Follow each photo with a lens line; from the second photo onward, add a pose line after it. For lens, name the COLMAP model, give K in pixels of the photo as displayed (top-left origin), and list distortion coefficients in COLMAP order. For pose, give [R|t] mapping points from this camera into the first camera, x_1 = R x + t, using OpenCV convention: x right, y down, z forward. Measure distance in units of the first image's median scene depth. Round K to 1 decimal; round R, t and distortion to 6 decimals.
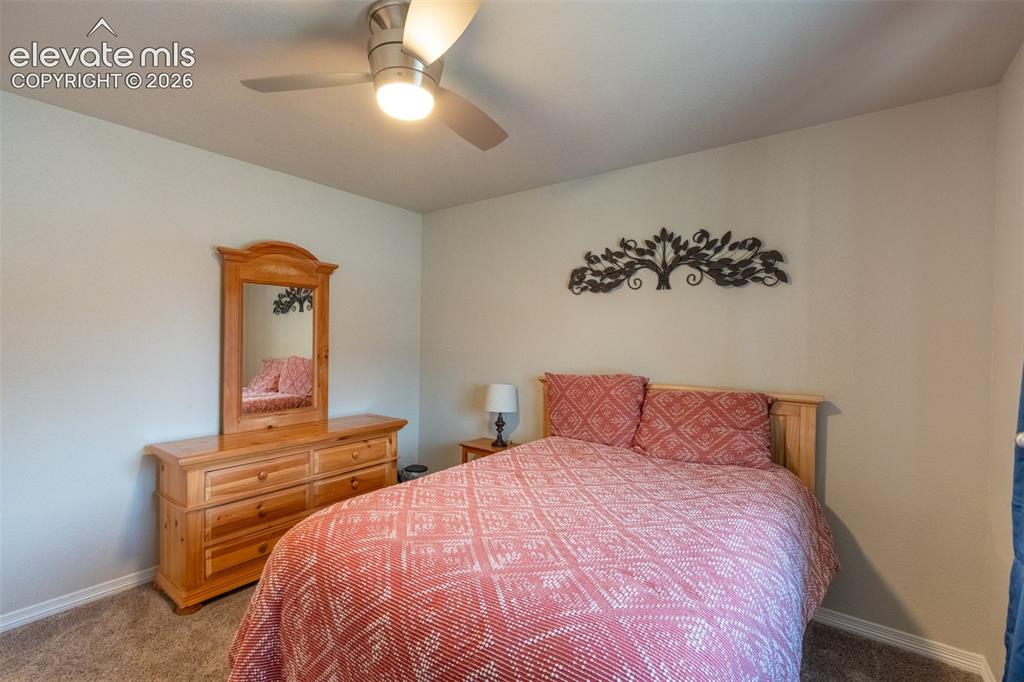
lens RADIAL K [[462.3, 0, 512.0], [0, 462.3, 341.0], [0, 0, 1]] dist [-0.005709, -0.000550]
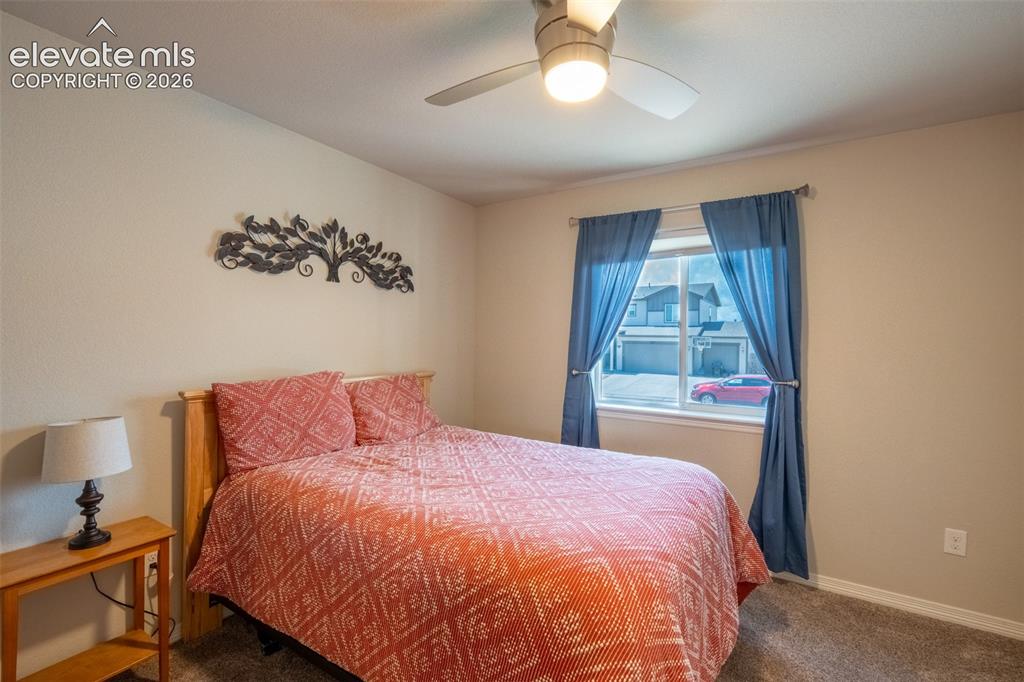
lens RADIAL K [[453.3, 0, 510.2], [0, 453.3, 340.3], [0, 0, 1]] dist [-0.004149, -0.000336]
pose [[-0.087835, -0.024855, 0.995825, -0.671747], [-0.012282, 0.999640, 0.023866, -0.015052], [-0.996059, -0.010135, -0.088109, 0.712846]]
